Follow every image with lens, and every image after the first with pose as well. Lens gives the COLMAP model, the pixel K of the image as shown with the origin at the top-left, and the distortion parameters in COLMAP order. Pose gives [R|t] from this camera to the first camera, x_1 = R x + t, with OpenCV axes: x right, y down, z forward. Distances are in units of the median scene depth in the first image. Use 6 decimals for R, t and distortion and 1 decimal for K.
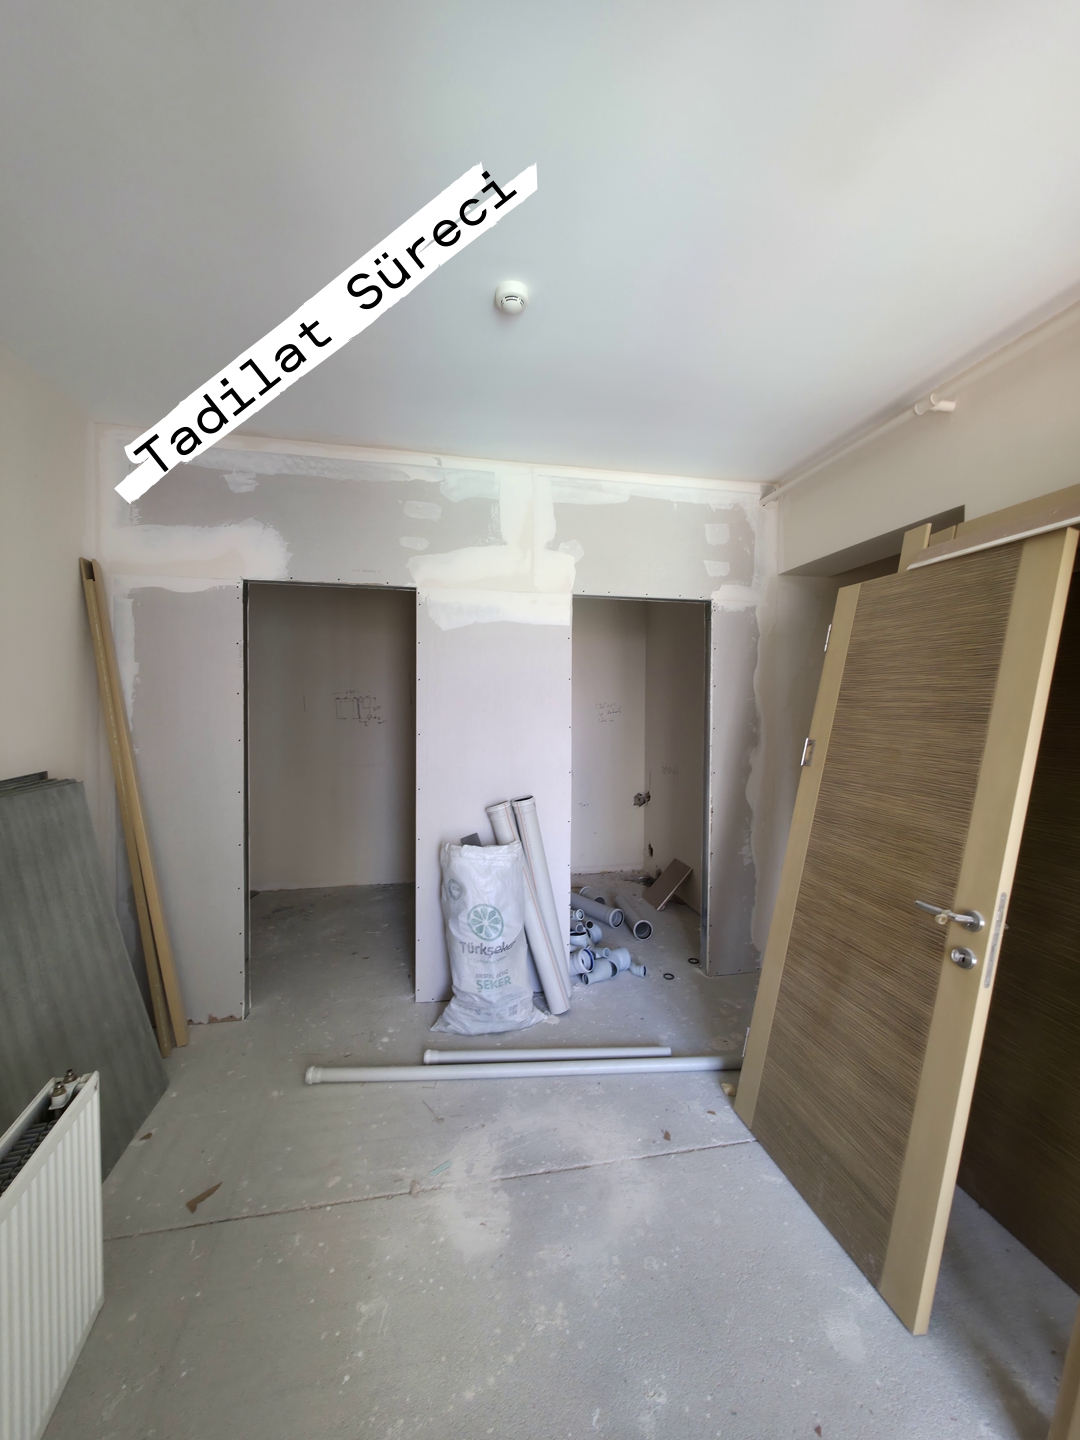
lens RADIAL K [[573.9, 0, 542.0], [0, 573.9, 714.6], [0, 0, 1]] dist [0.002361, 0.000251]
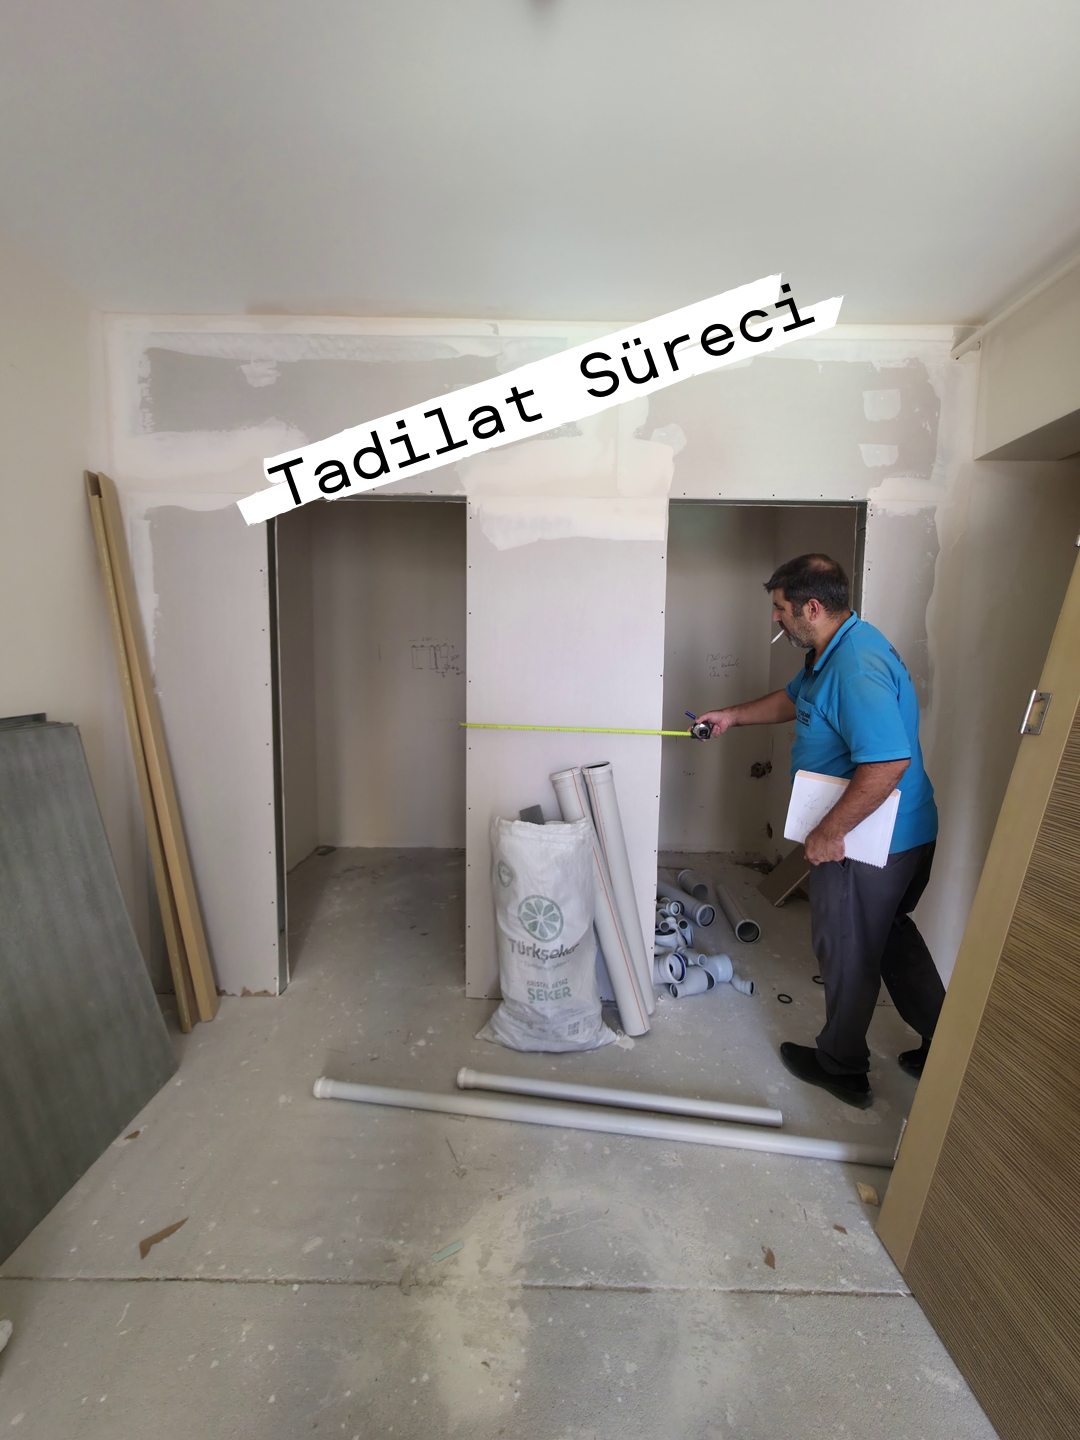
lens RADIAL K [[576.8, 0, 543.1], [0, 576.8, 715.5], [0, 0, 1]] dist [-0.000598, 0.000427]
pose [[0.980010, 0.024219, -0.197469, 0.047465], [-0.010688, 0.997538, 0.069302, 0.023649], [0.198661, -0.065806, 0.977856, 0.204954]]
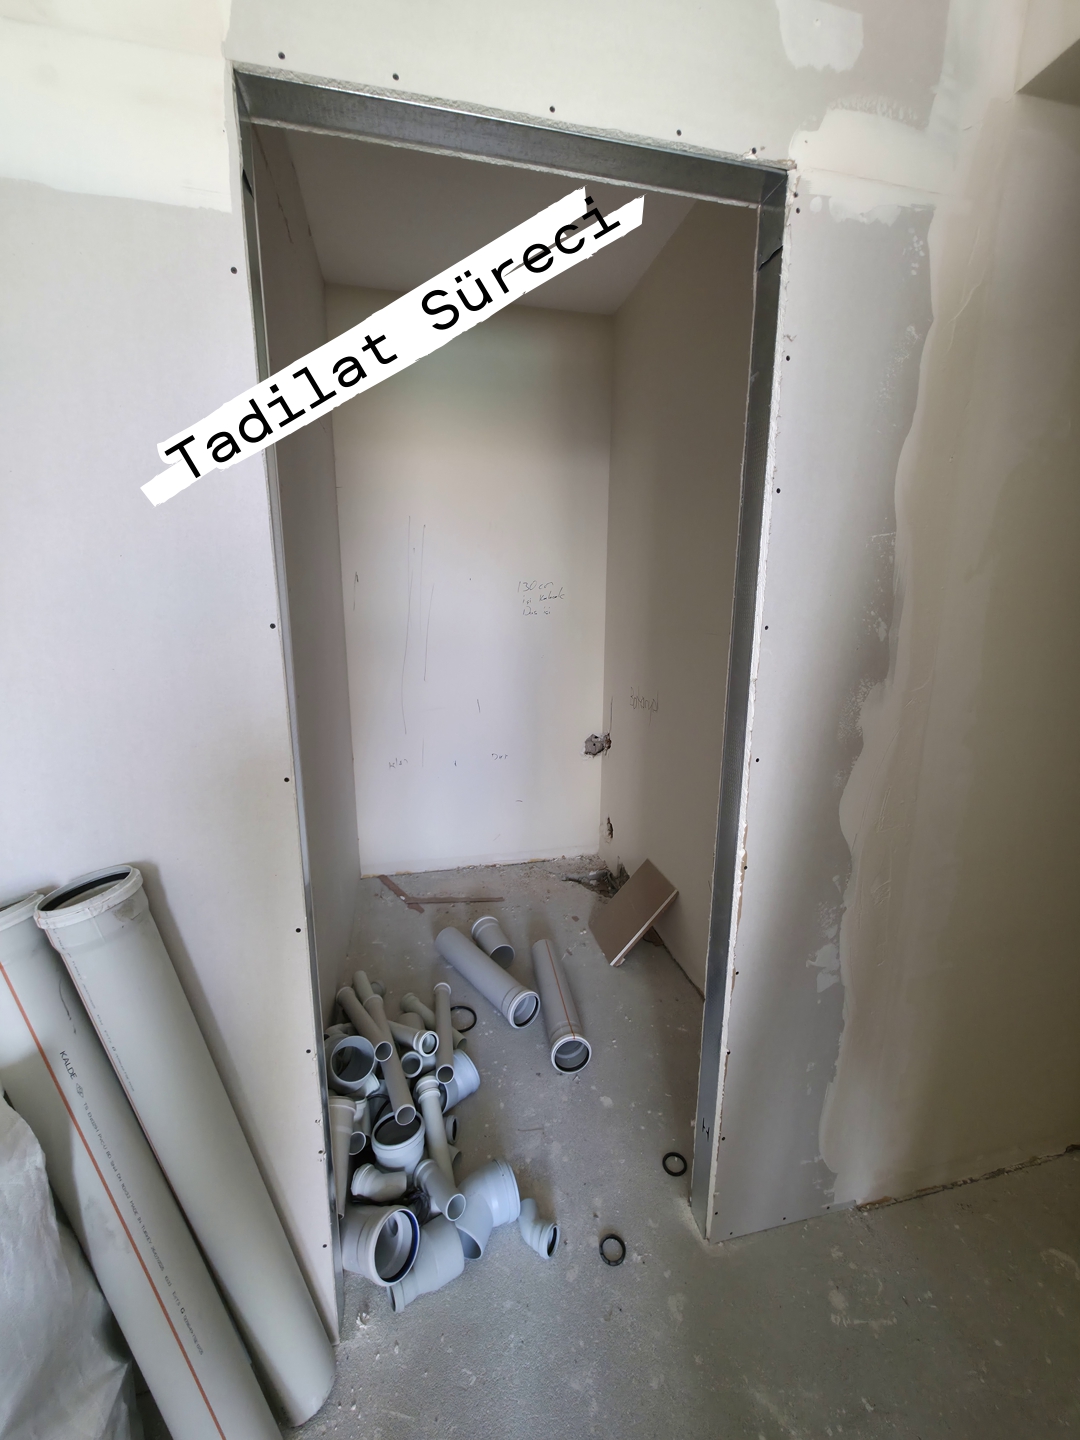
lens RADIAL K [[571.7, 0, 540.0], [0, 571.7, 720.0], [0, 0, 1]] dist [0.000105, 0.000150]
pose [[0.999755, -0.008178, 0.020567, 0.171956], [0.004175, 0.982235, 0.187607, 0.014572], [-0.021736, -0.187475, 0.982029, 0.707436]]
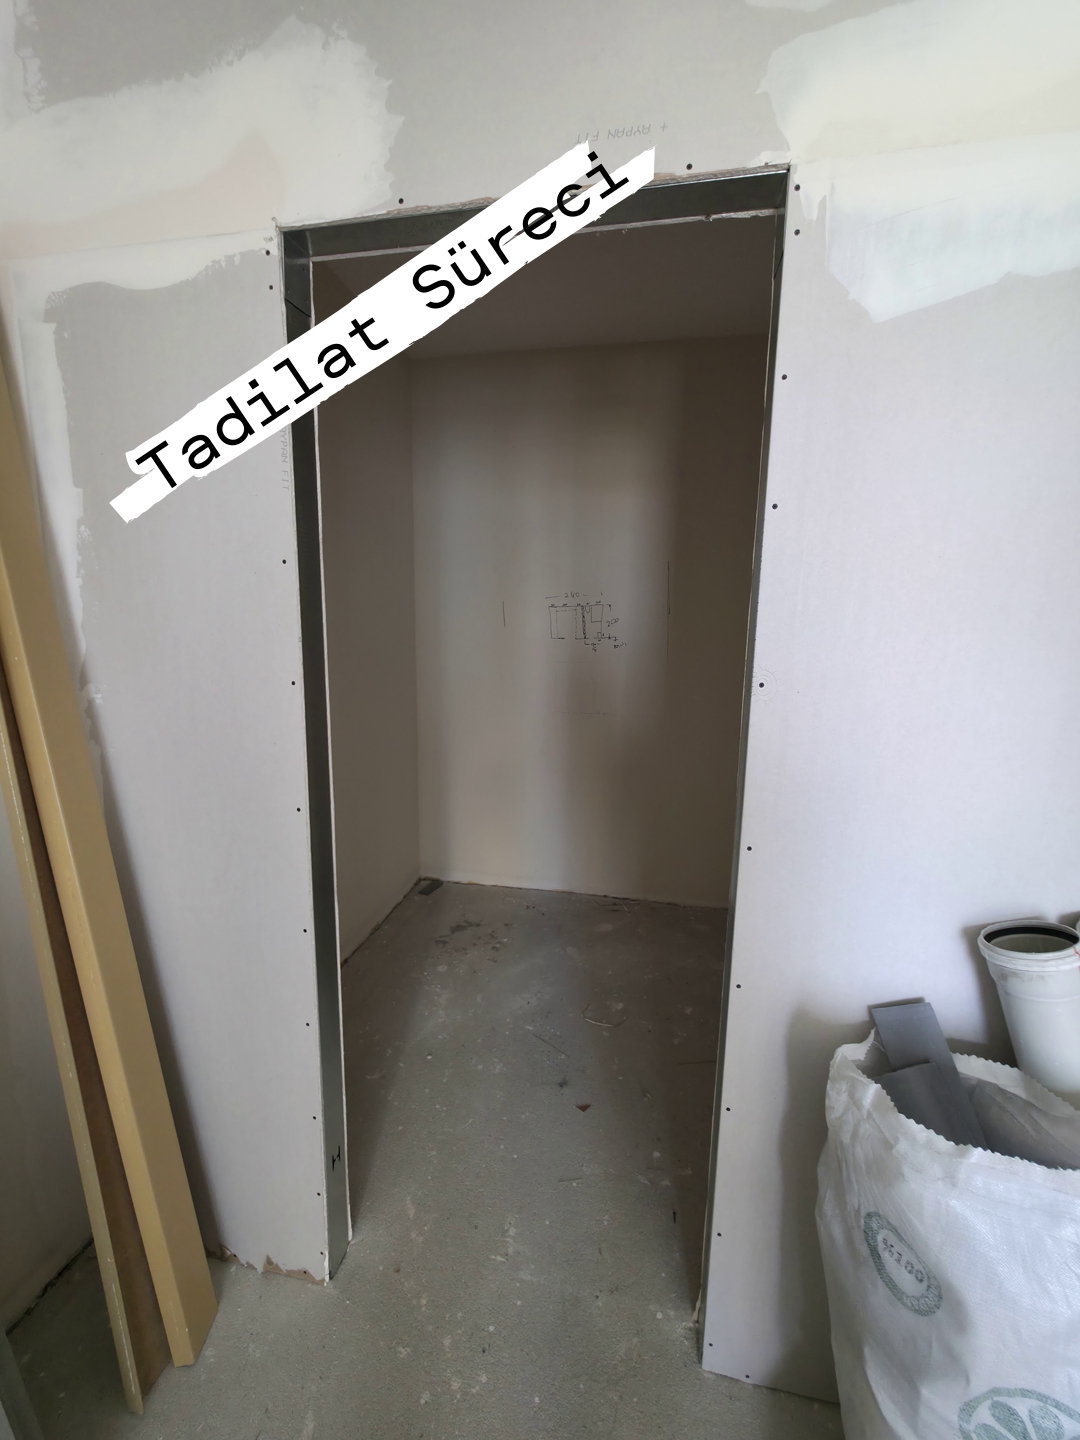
lens RADIAL K [[574.6, 0, 542.5], [0, 574.6, 715.9], [0, 0, 1]] dist [-0.000056, 0.000670]
pose [[0.928056, 0.065936, -0.366557, -0.196256], [-0.016990, 0.990674, 0.135188, 0.009532], [0.372052, -0.119234, 0.920522, 0.618574]]
